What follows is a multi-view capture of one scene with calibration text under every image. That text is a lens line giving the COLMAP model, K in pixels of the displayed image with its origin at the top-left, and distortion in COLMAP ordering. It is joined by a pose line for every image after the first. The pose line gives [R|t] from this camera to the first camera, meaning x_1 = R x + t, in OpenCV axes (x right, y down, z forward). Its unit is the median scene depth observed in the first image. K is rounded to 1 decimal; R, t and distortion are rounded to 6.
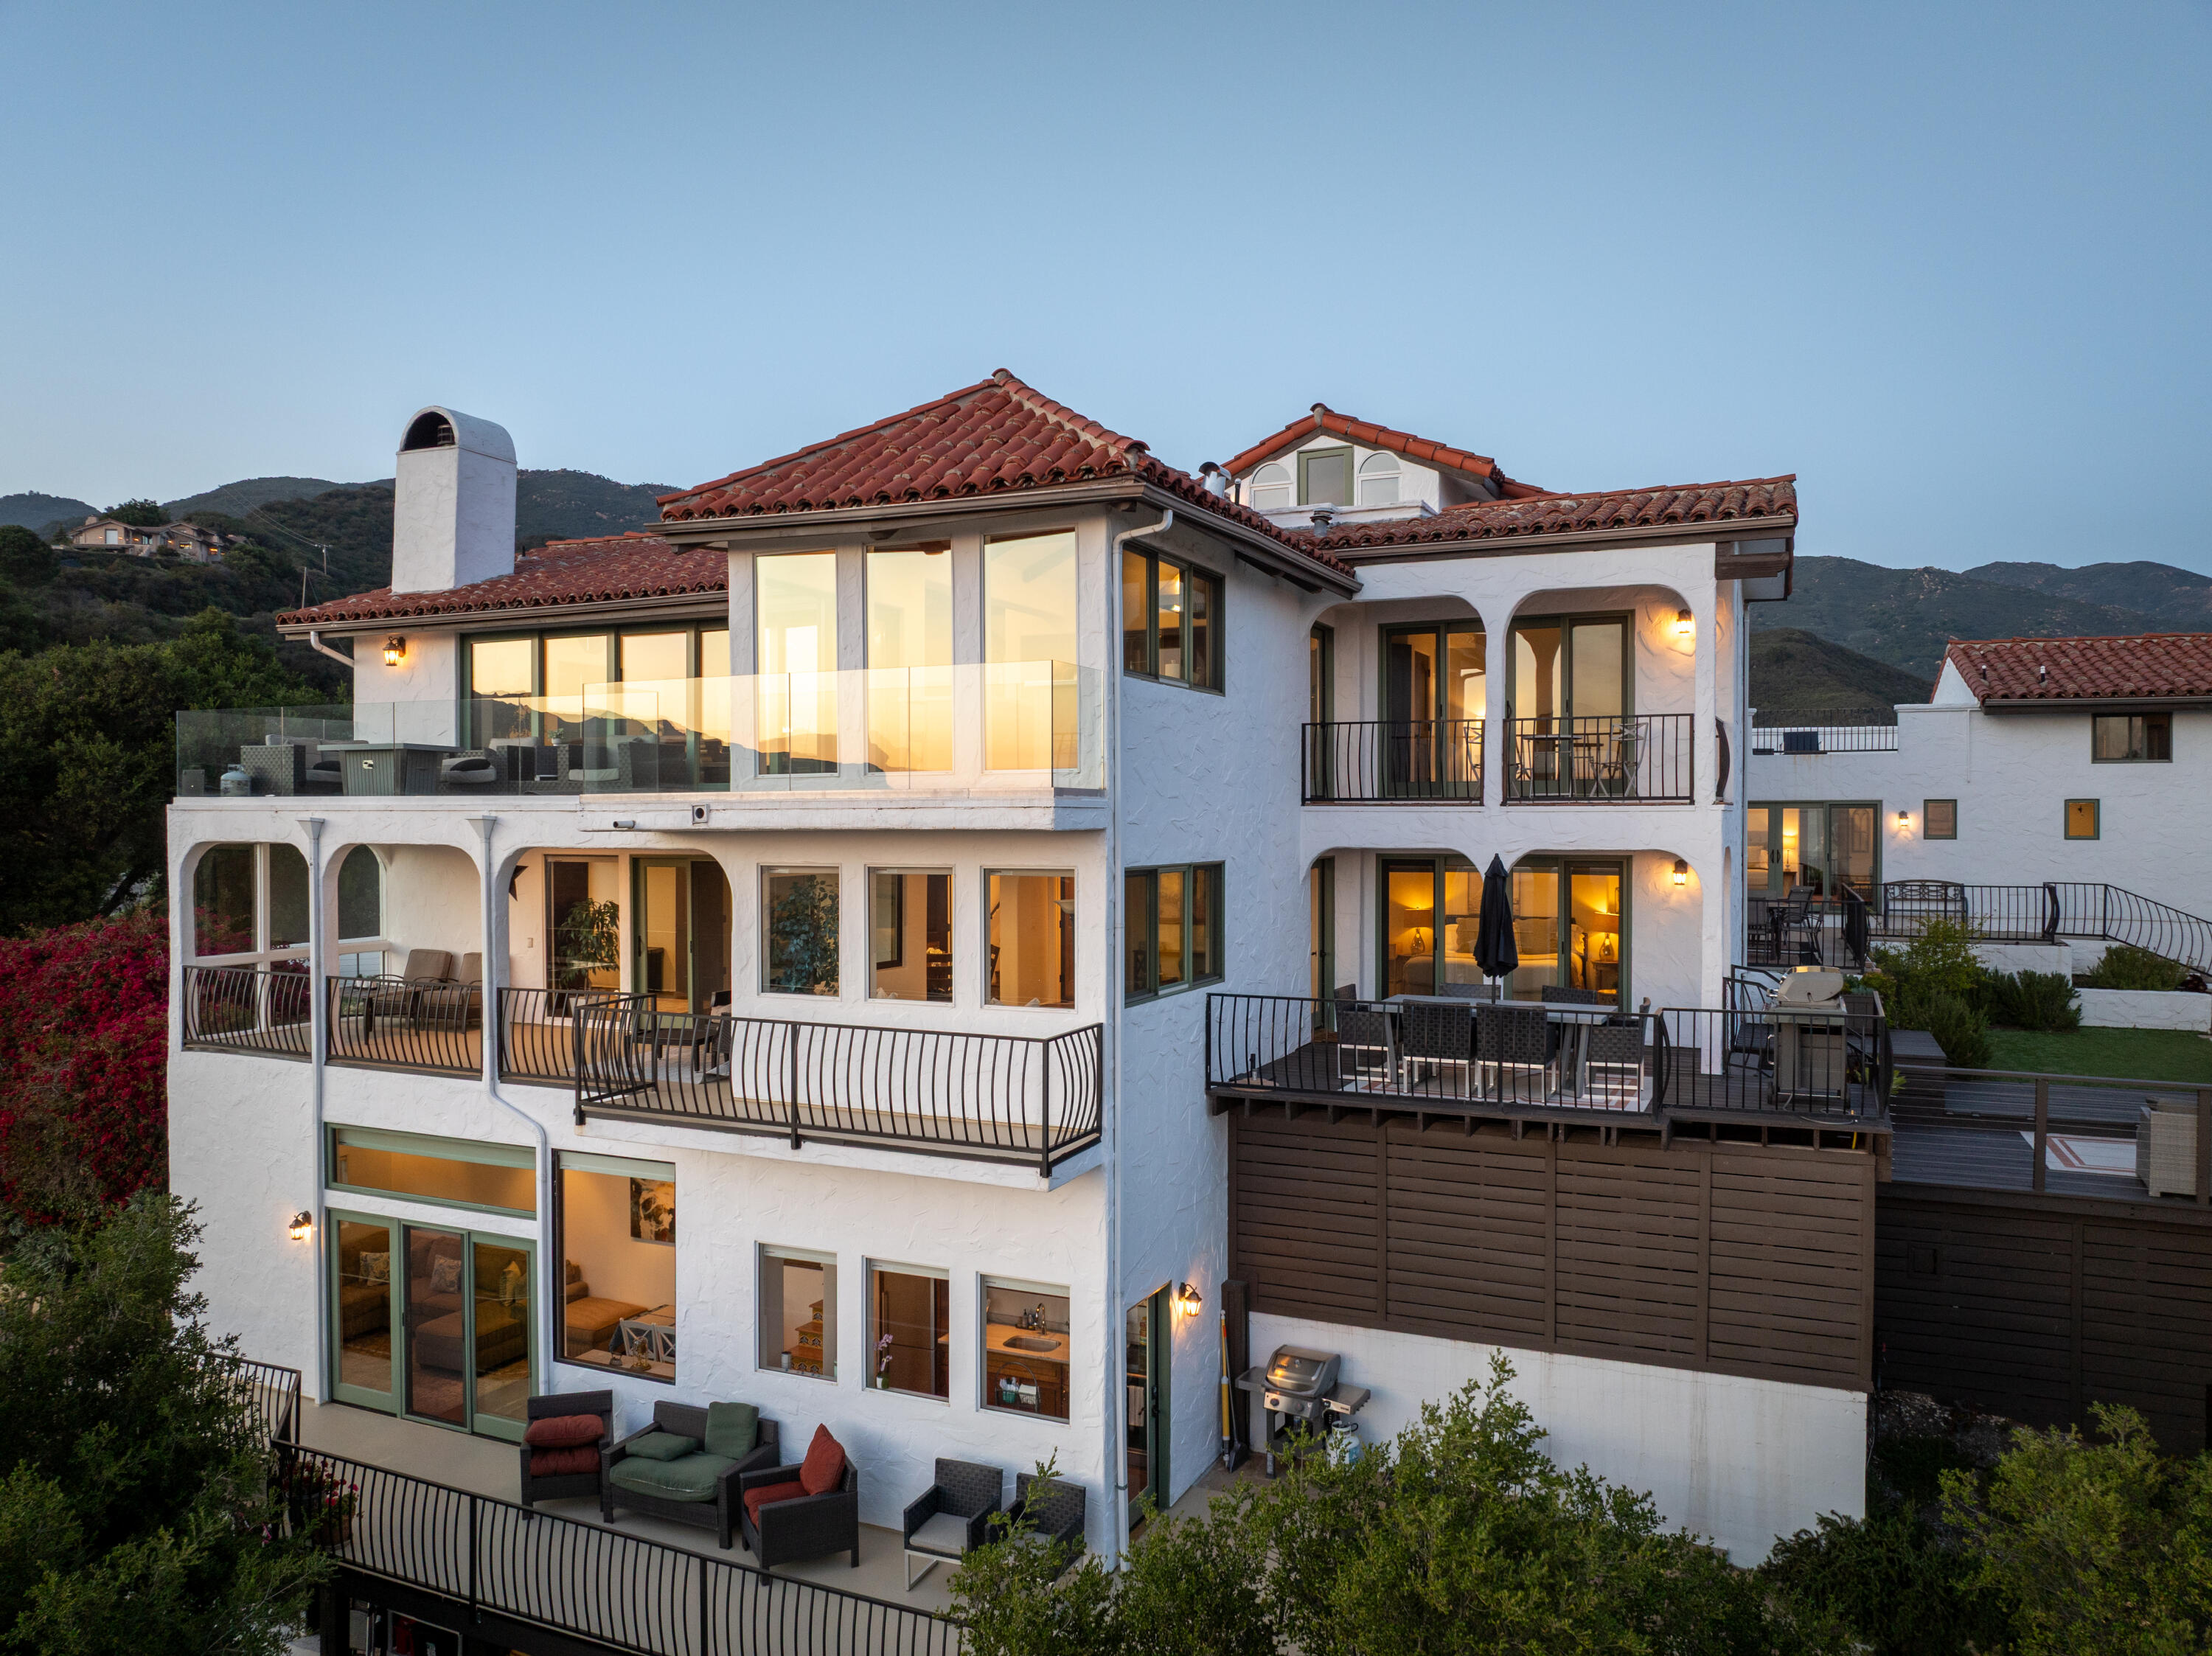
lens RADIAL K [[1546.7, 0, 1106.0], [0, 1546.7, 828.0], [0, 0, 1]] dist [-0.036626, -0.001942]
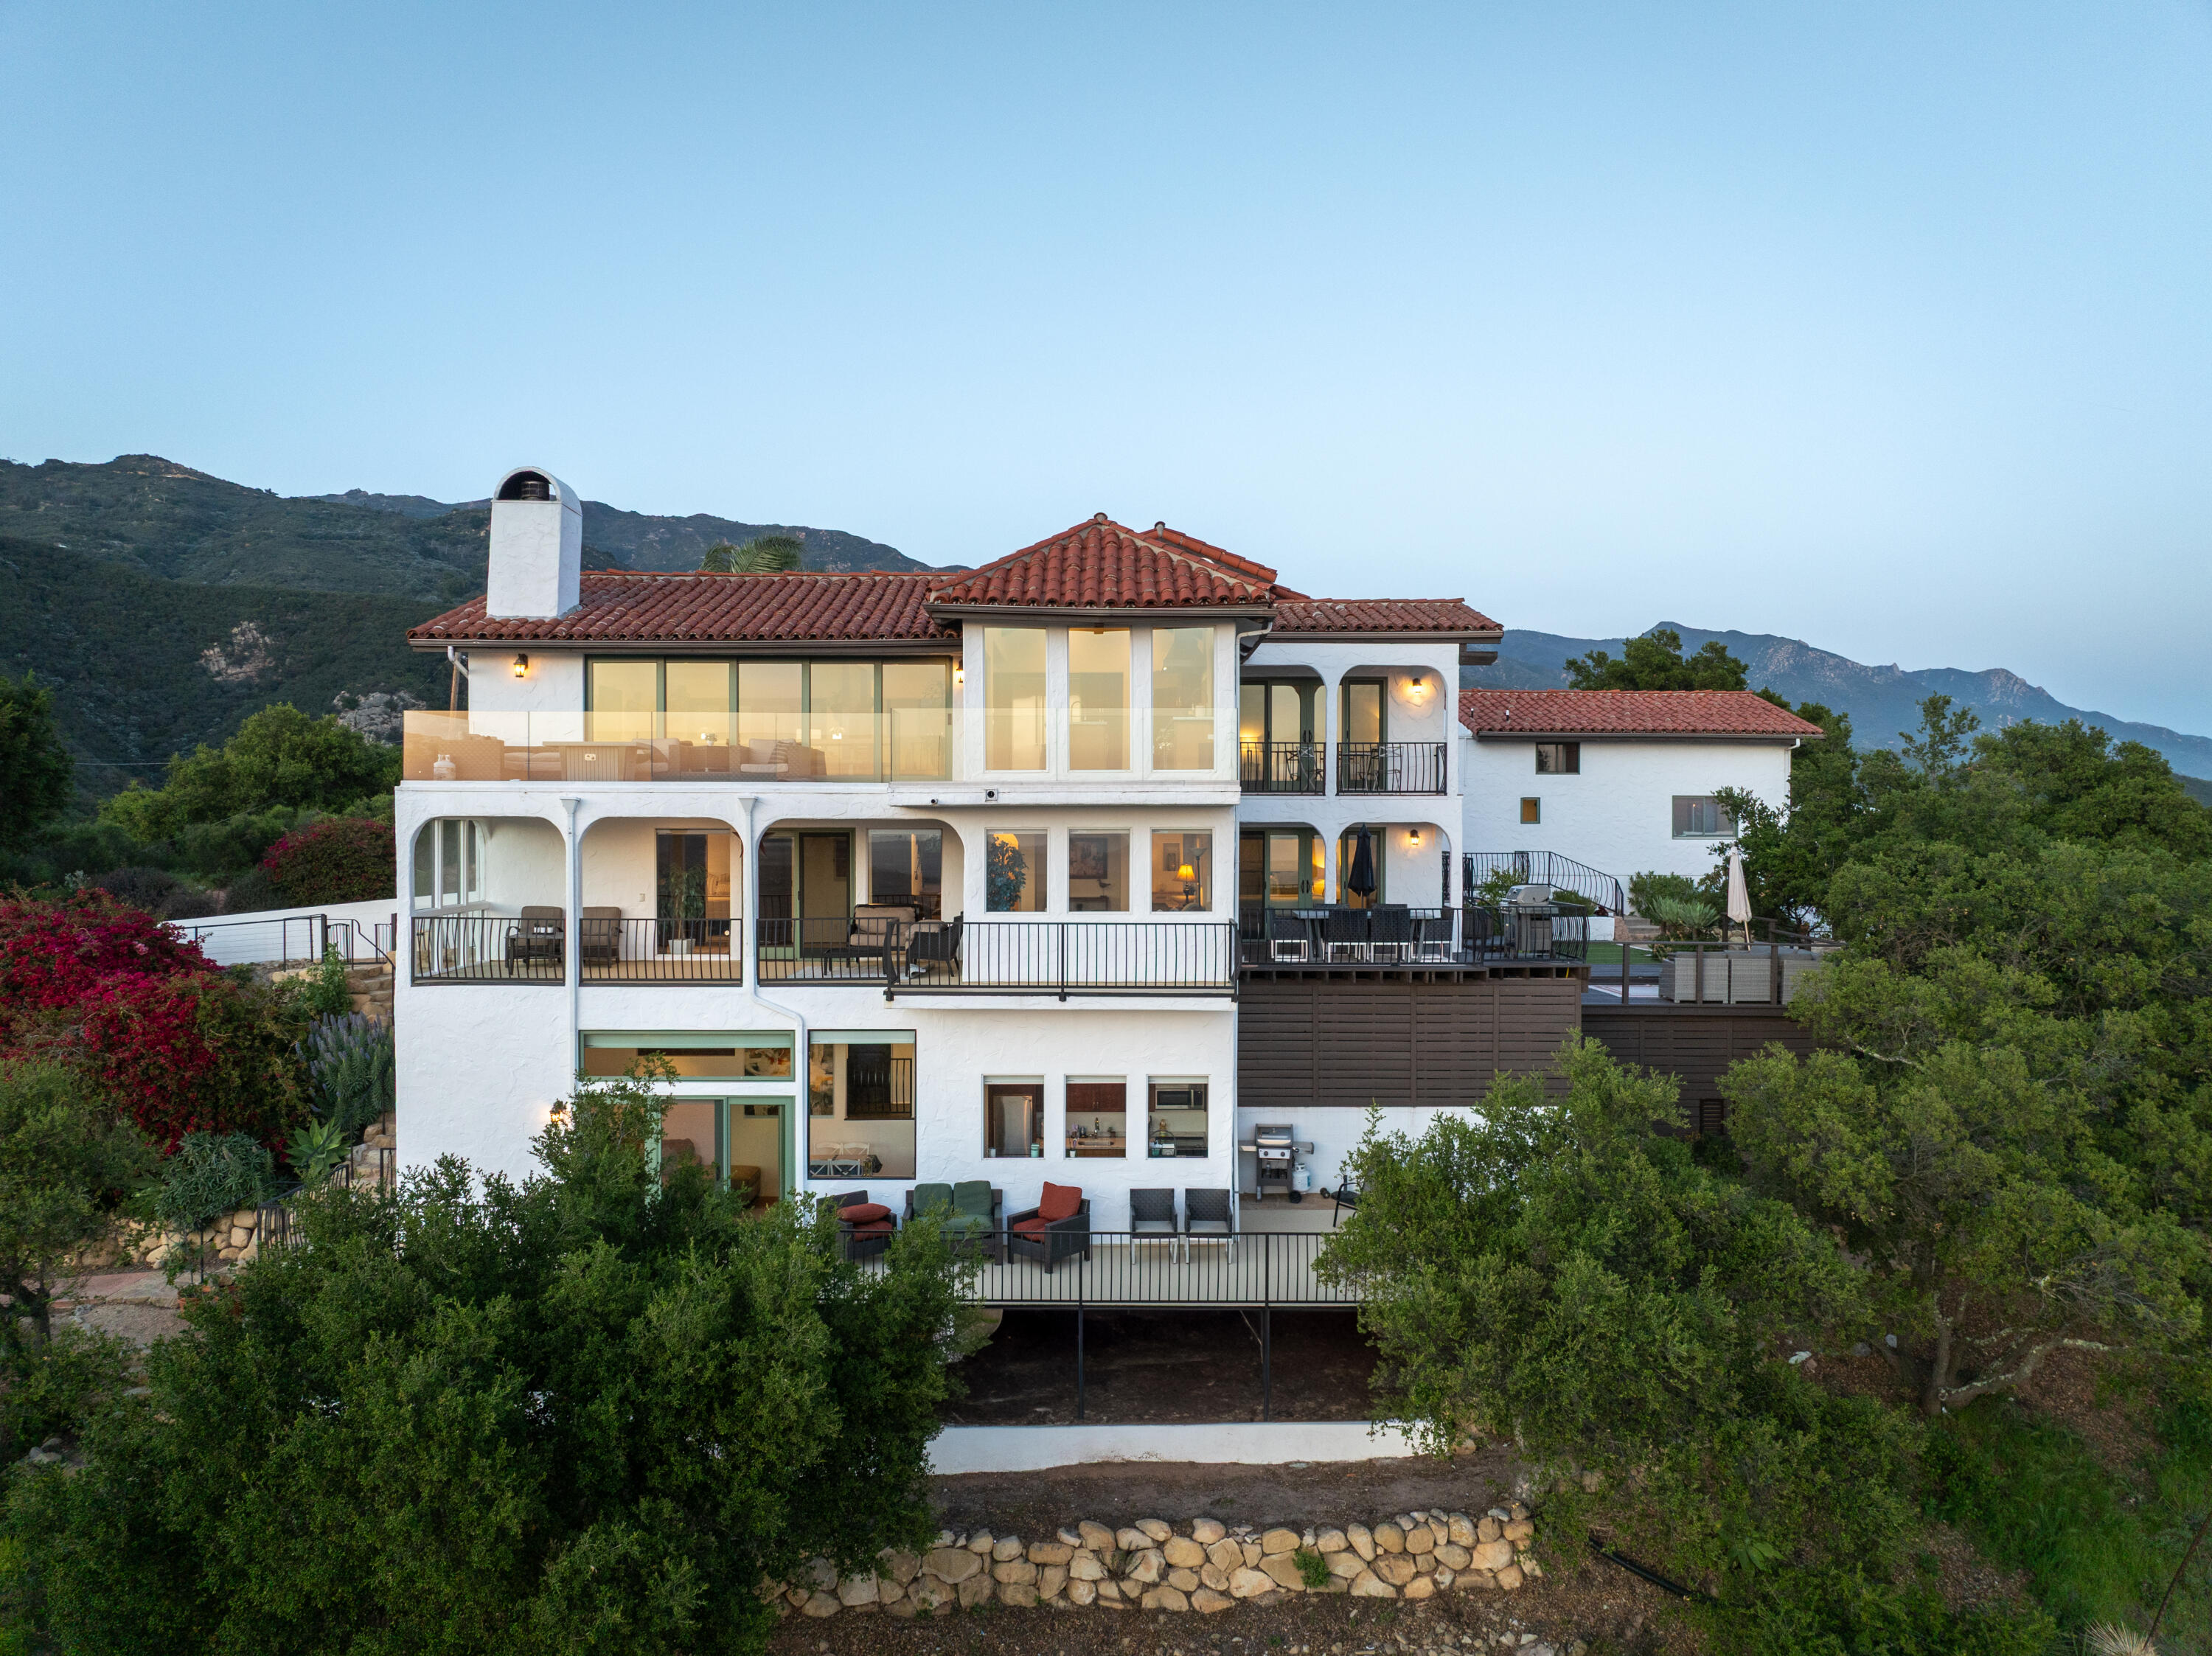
lens RADIAL K [[1546.7, 0, 1106.0], [0, 1546.7, 828.0], [0, 0, 1]] dist [-0.036626, -0.001942]
pose [[0.907618, -0.000689, 0.419797, -0.699608], [0.001212, 0.999999, -0.000980, 0.022569], [-0.419796, 0.001398, 0.907617, -0.410696]]
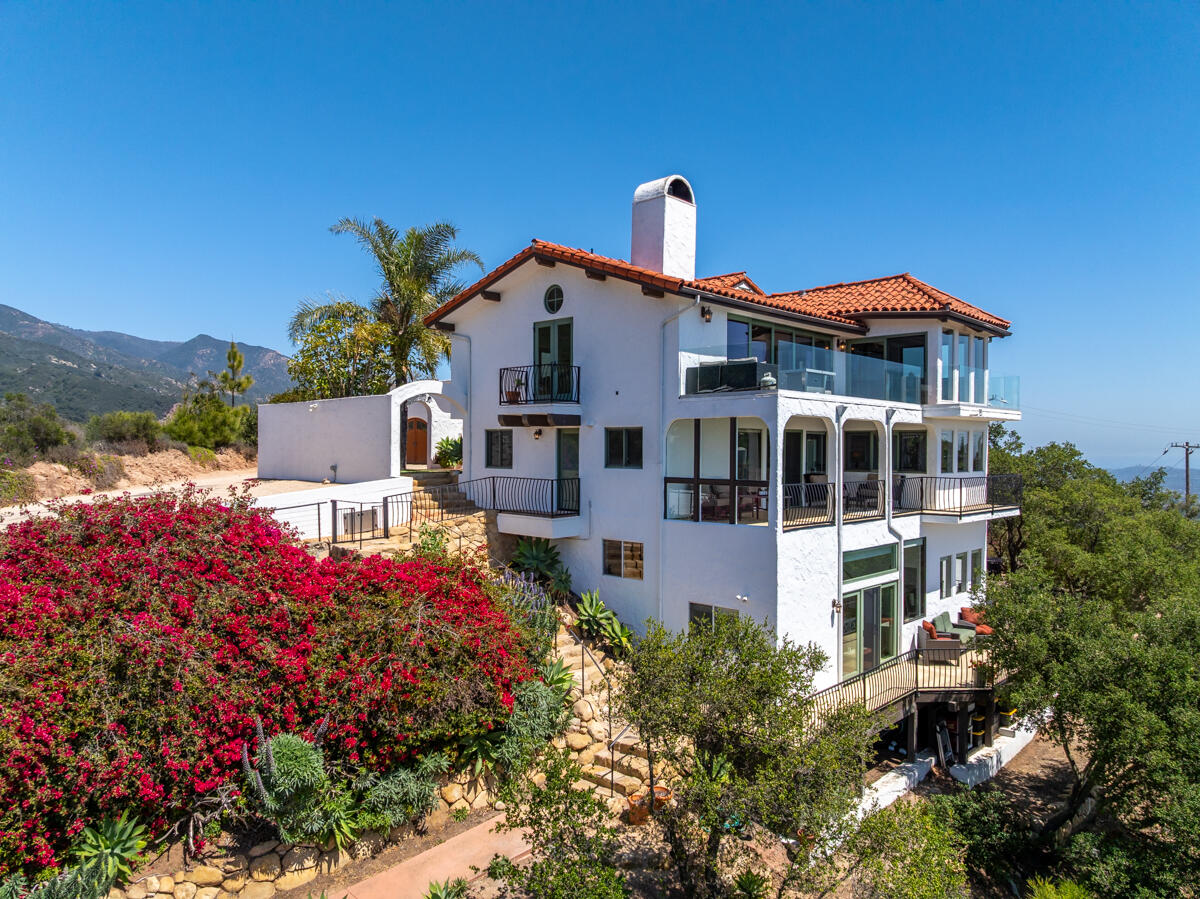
lens RADIAL K [[839.1, 0, 600.0], [0, 839.1, 449.5], [0, 0, 1]] dist [-0.036626, -0.001942]
pose [[0.318775, 0.004950, 0.947817, -1.790432], [-0.000580, 0.999987, -0.005028, 0.062110], [-0.947830, 0.001053, 0.318774, 1.002704]]
